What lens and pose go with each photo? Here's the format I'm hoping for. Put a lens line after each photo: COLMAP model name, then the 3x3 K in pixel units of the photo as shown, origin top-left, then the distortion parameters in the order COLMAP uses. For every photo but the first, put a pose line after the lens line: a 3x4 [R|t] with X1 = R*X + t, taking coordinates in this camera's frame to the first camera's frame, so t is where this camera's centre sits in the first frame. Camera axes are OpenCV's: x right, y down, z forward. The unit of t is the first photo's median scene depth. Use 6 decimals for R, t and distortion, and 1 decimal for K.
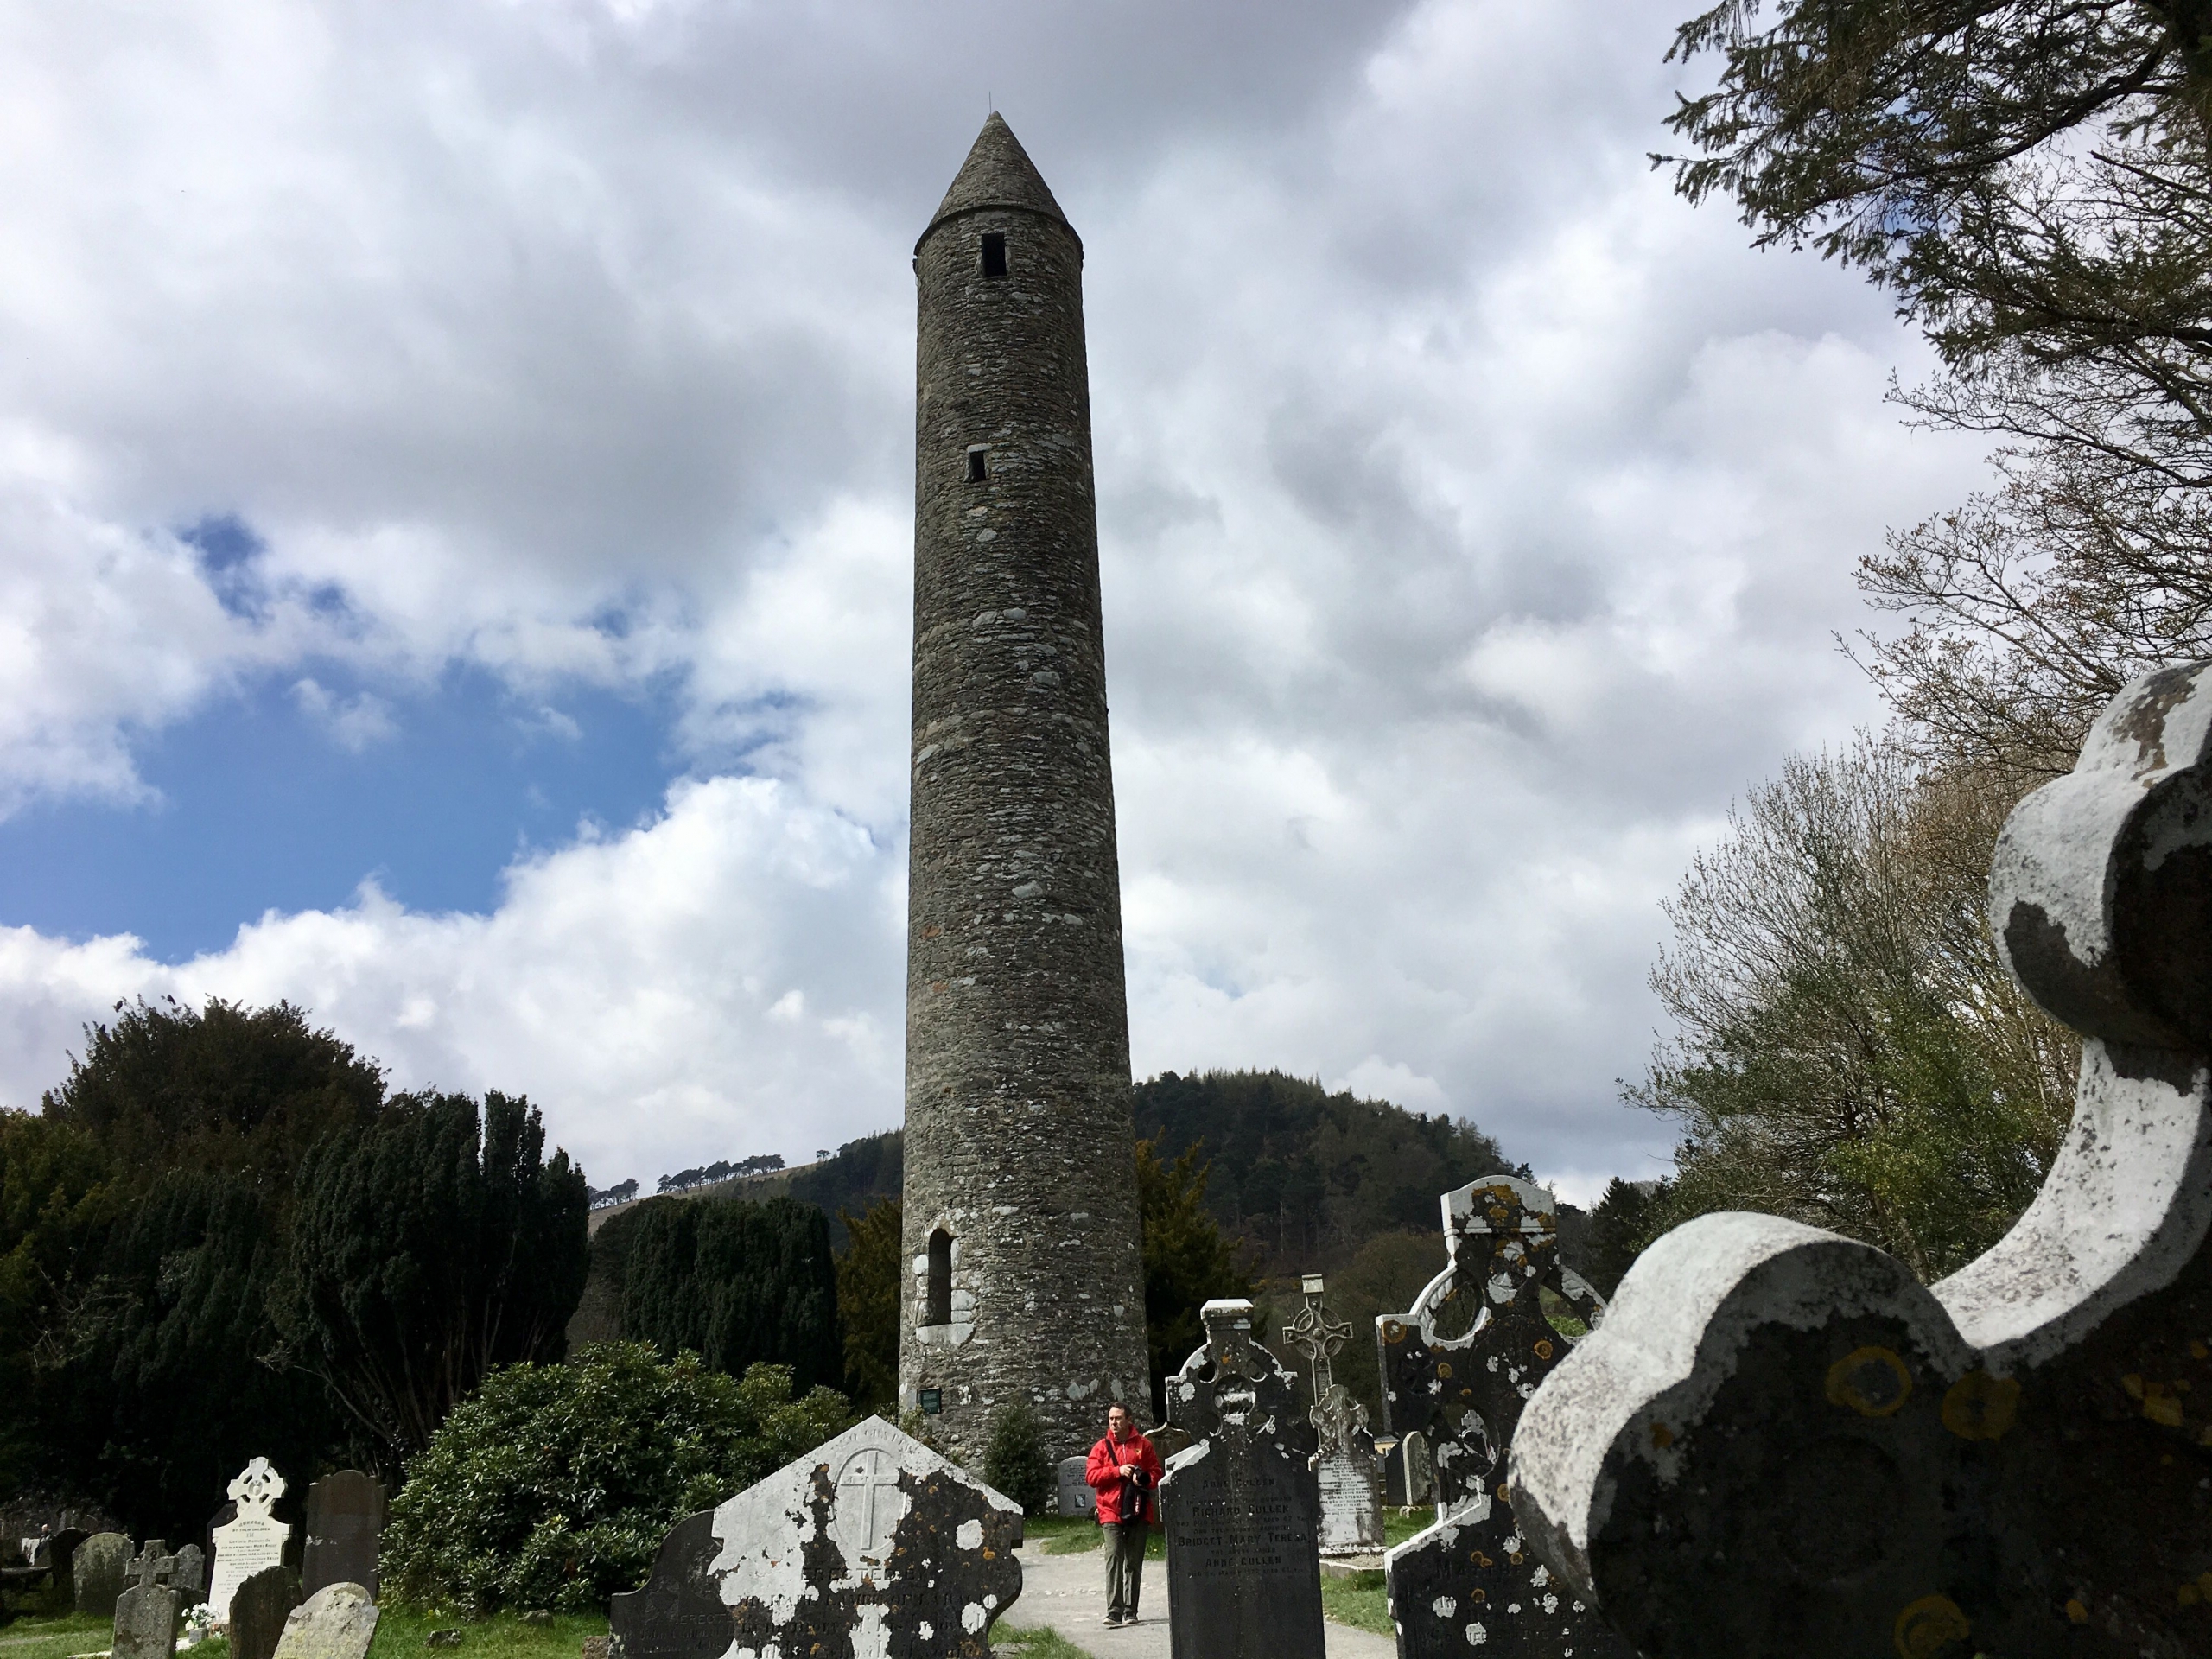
lens RADIAL K [[1833.4, 0, 1107.6], [0, 1833.4, 851.6], [0, 0, 1]] dist [0.059652, 0.000428]
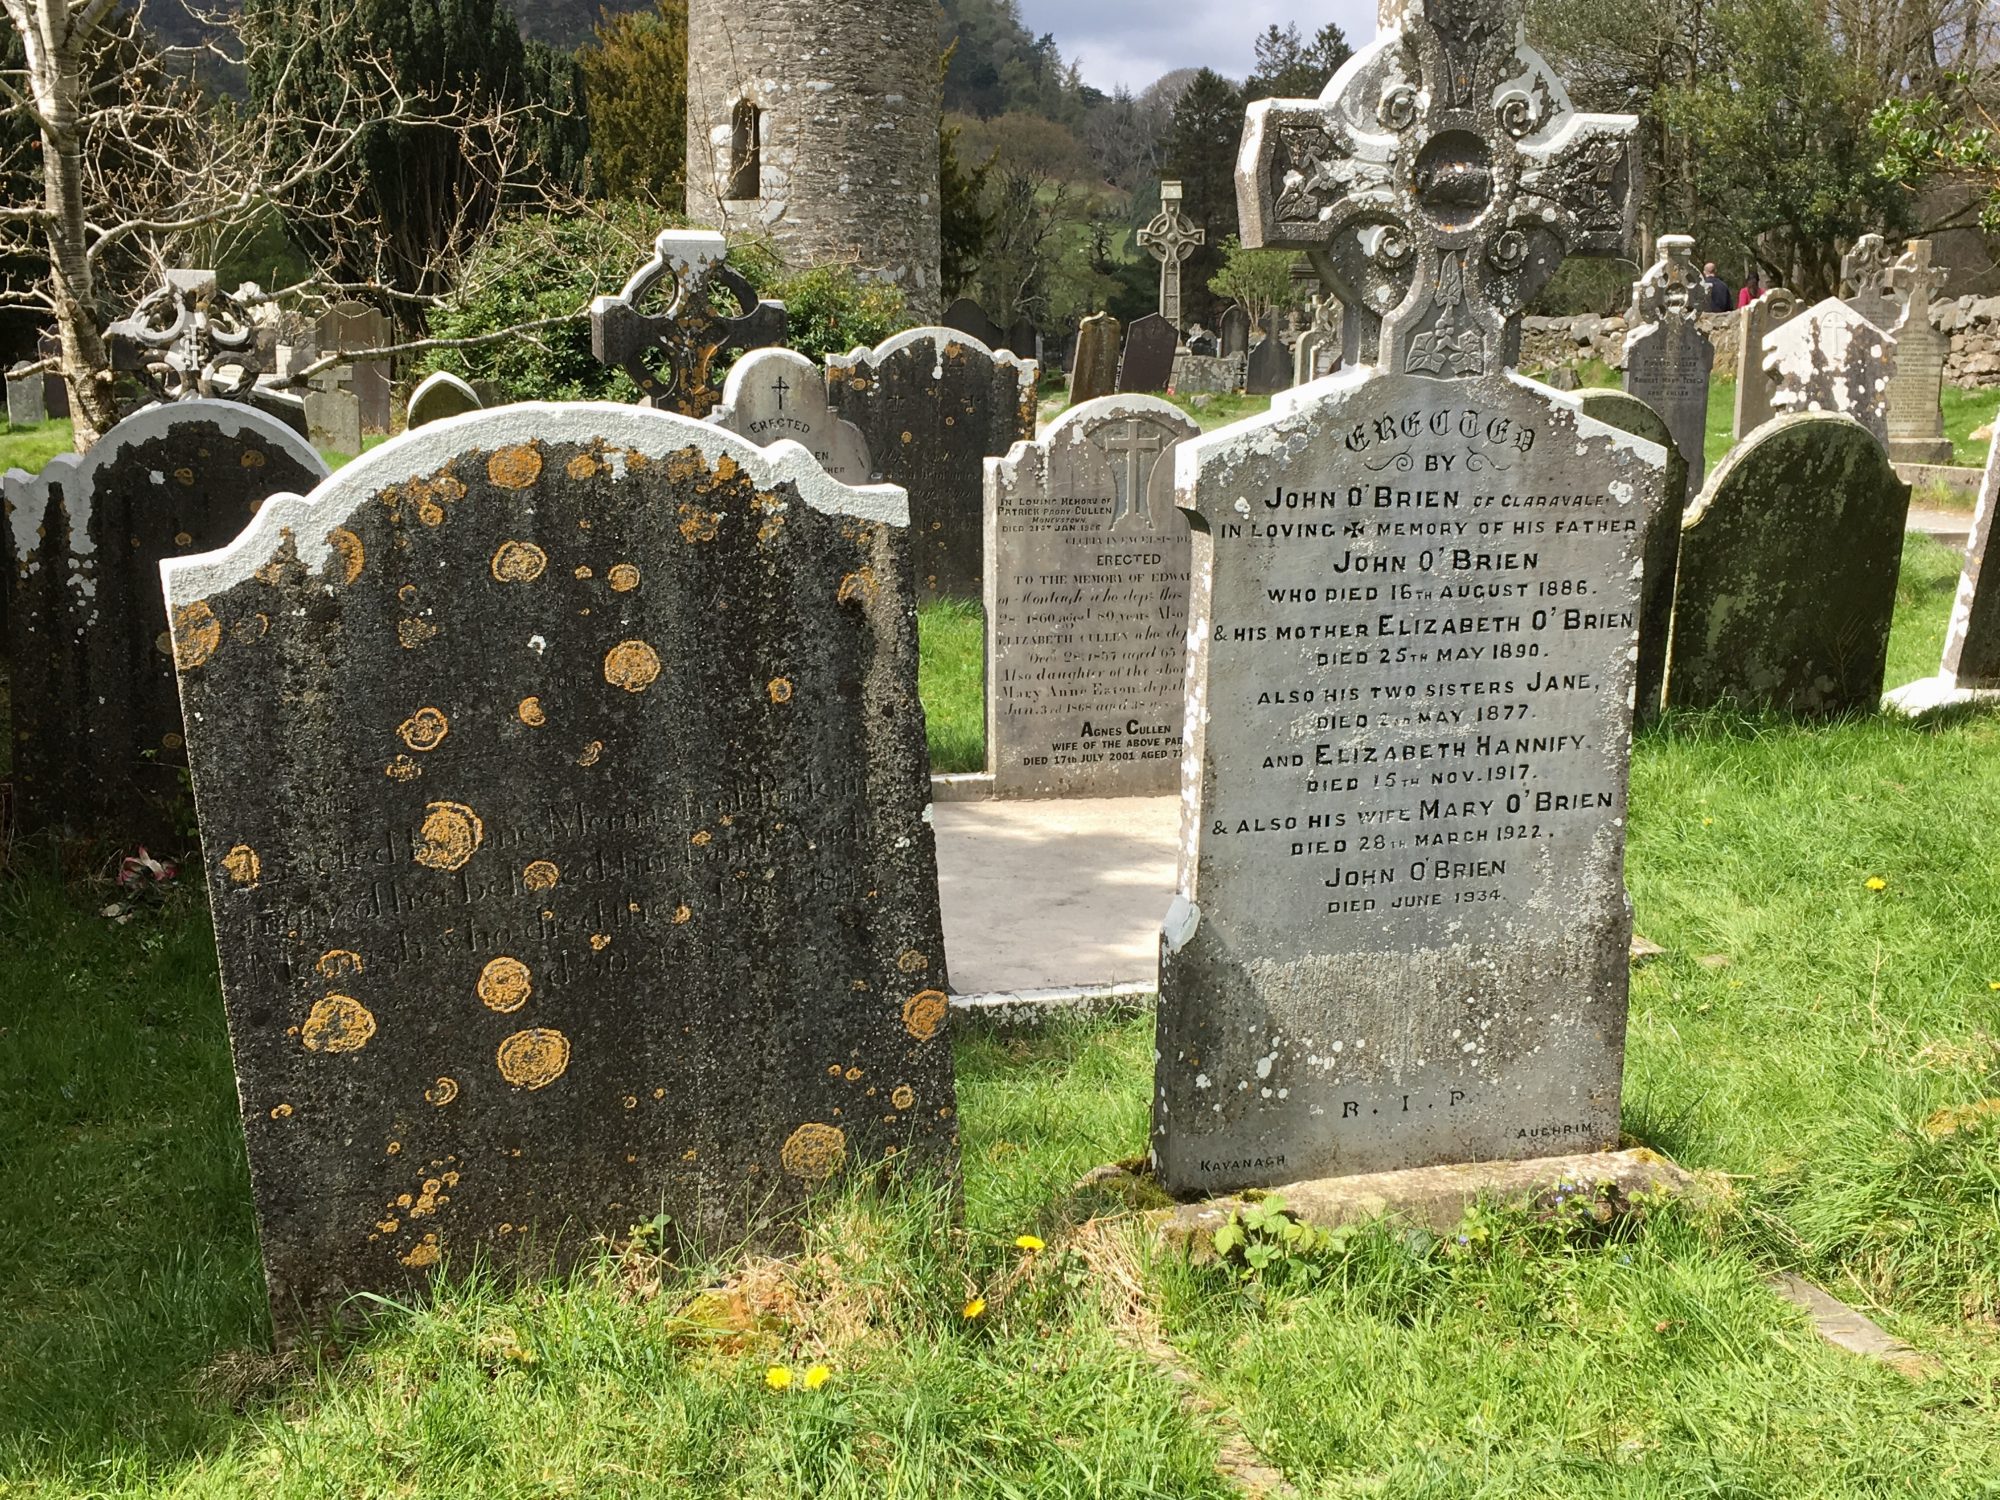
lens RADIAL K [[2200.6, 0, 1000.0], [0, 2200.6, 750.0], [0, 0, 1]] dist [0.050284, 0.019729]
pose [[0.975513, 0.017242, 0.219265, -0.203323], [-0.118771, 0.880364, 0.459187, -0.037777], [-0.185116, -0.473985, 0.860854, -0.161848]]
